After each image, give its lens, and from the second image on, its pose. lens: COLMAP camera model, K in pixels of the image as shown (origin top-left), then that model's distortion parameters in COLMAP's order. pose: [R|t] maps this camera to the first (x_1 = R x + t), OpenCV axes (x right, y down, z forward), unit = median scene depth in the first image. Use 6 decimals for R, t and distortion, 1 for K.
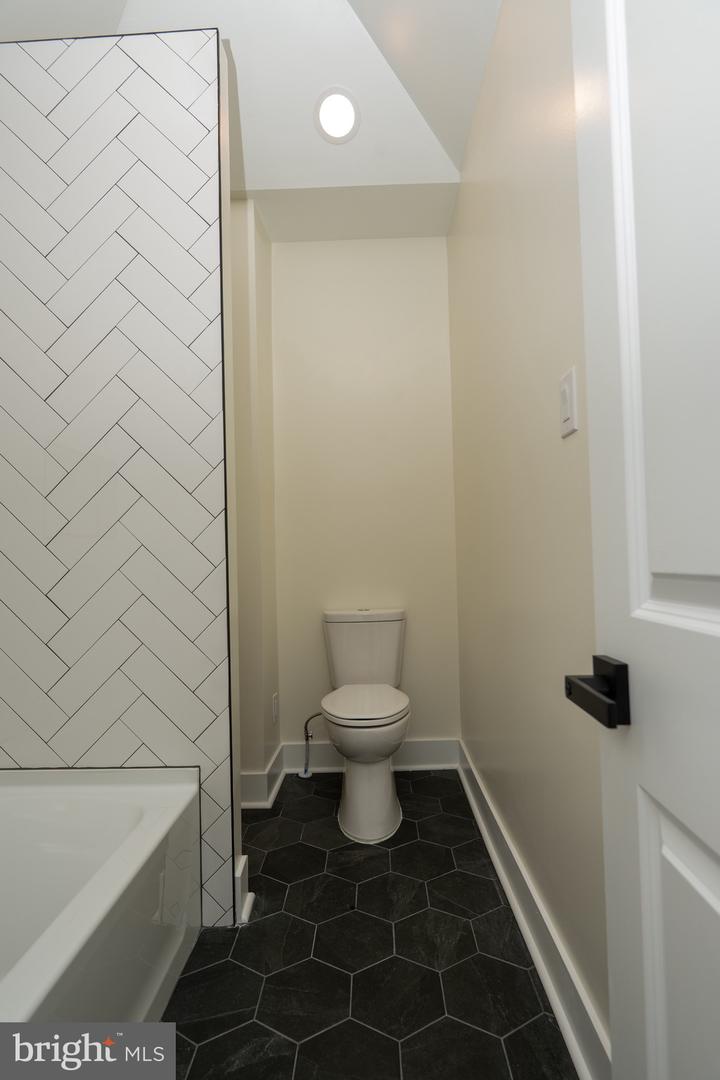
lens RADIAL K [[540.0, 0, 361.0], [0, 540.0, 540.2], [0, 0, 1]] dist [-0.000903, -0.003357]
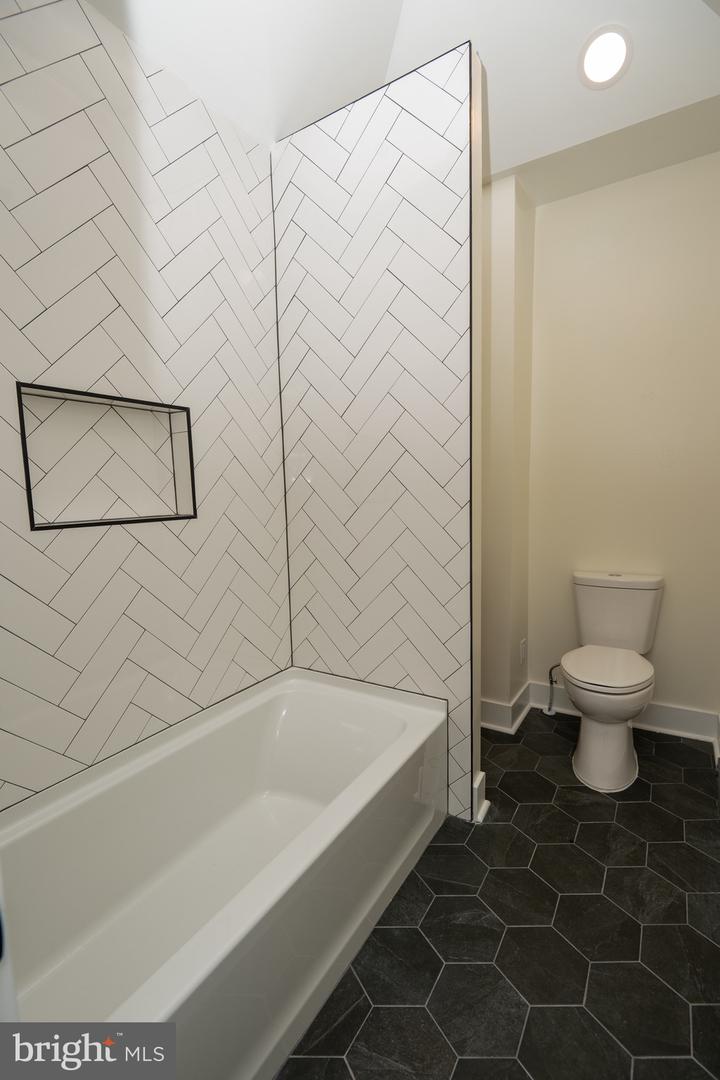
lens RADIAL K [[494.2, 0, 359.1], [0, 494.2, 539.0], [0, 0, 1]] dist [0.001734, -0.003934]
pose [[0.859652, 0.059520, -0.507401, 0.093973], [0.019368, 0.988679, 0.148790, -0.139676], [0.510513, -0.137735, 0.848767, -0.061031]]
